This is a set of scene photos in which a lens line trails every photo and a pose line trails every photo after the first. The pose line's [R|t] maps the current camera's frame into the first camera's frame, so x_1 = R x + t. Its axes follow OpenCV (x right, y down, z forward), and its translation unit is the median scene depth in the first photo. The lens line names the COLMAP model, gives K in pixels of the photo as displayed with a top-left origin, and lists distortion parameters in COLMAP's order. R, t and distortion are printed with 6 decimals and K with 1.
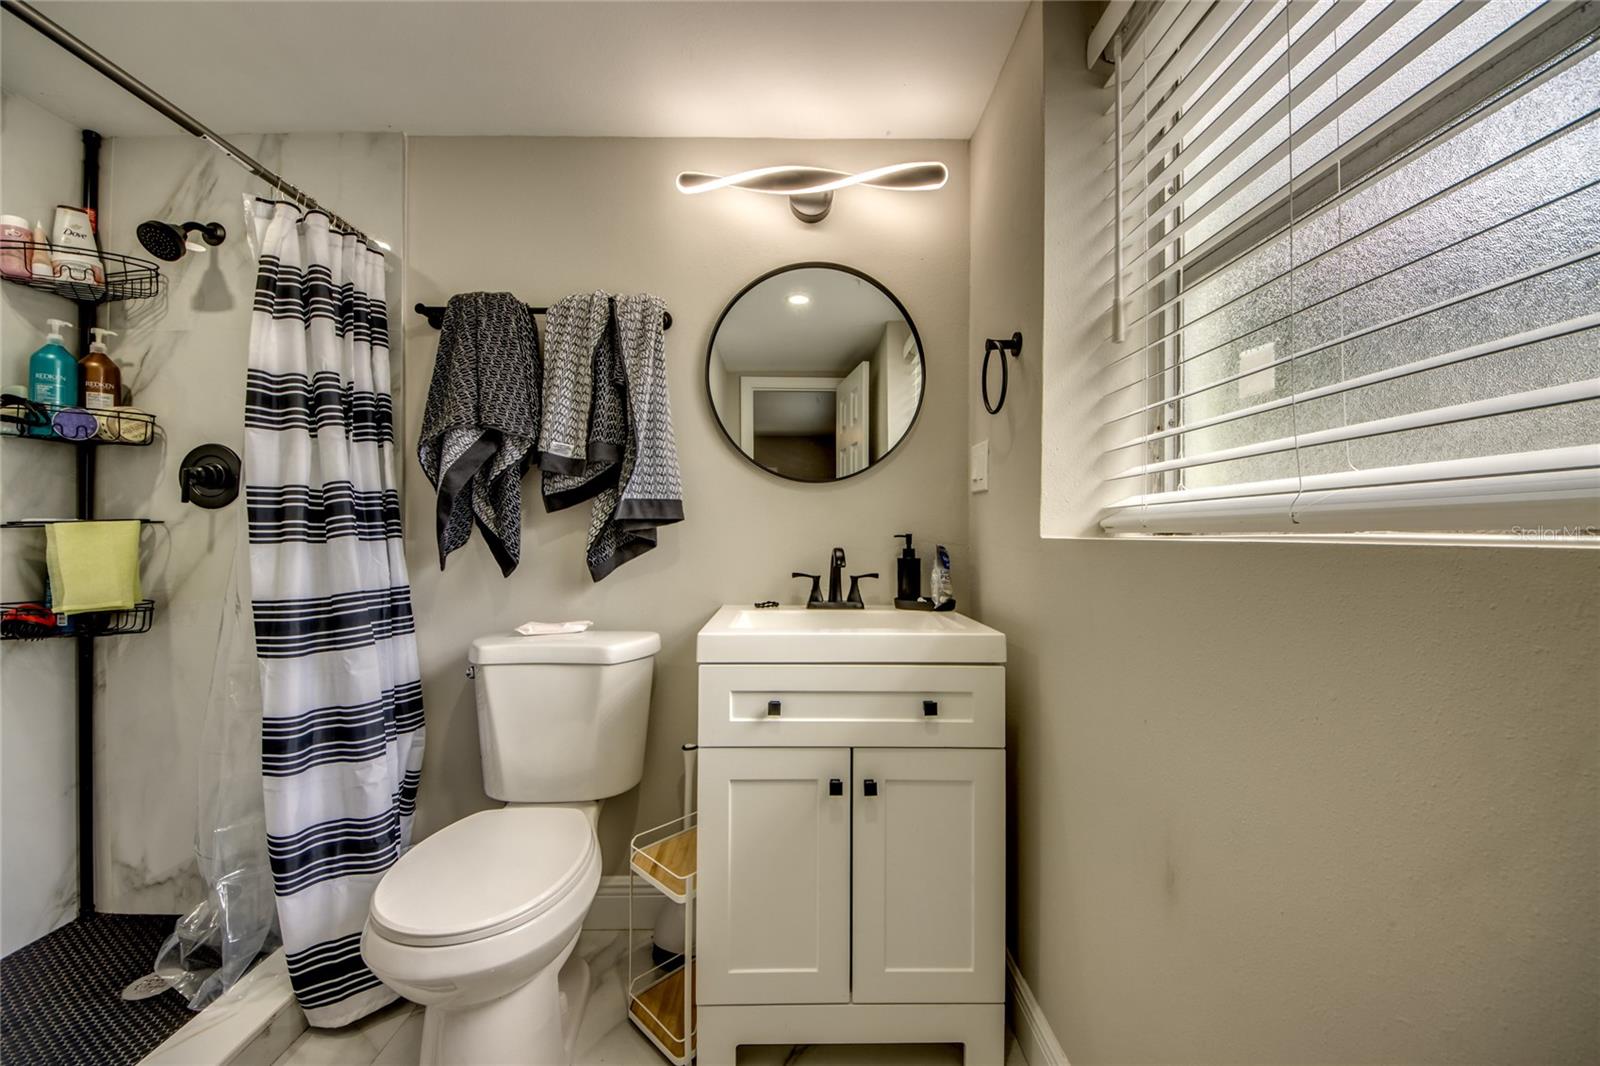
lens RADIAL K [[617.2, 0, 794.5], [0, 617.2, 534.9], [0, 0, 1]] dist [0.015461, -0.005873]
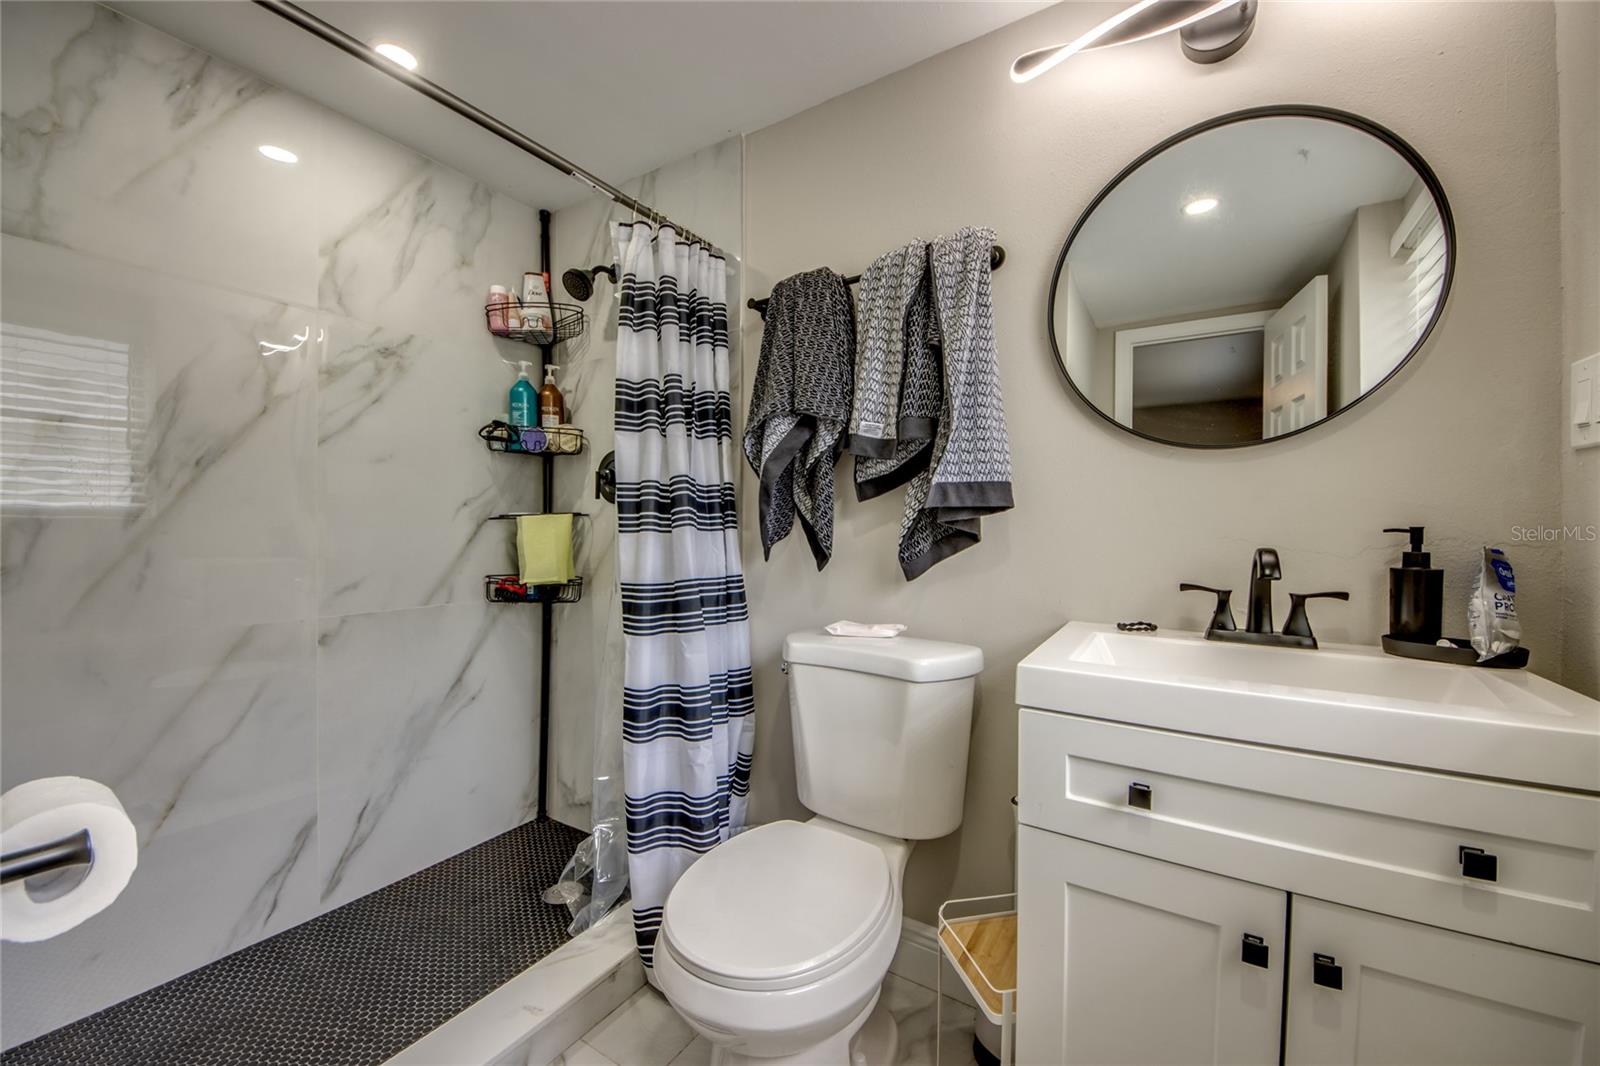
lens RADIAL K [[617.2, 0, 799.2], [0, 617.2, 530.9], [0, 0, 1]] dist [0.015461, -0.005873]
pose [[0.841247, 0.008081, -0.540590, 0.013583], [-0.005827, 0.999966, 0.005881, 0.001947], [0.540619, -0.001797, 0.841266, 0.205647]]
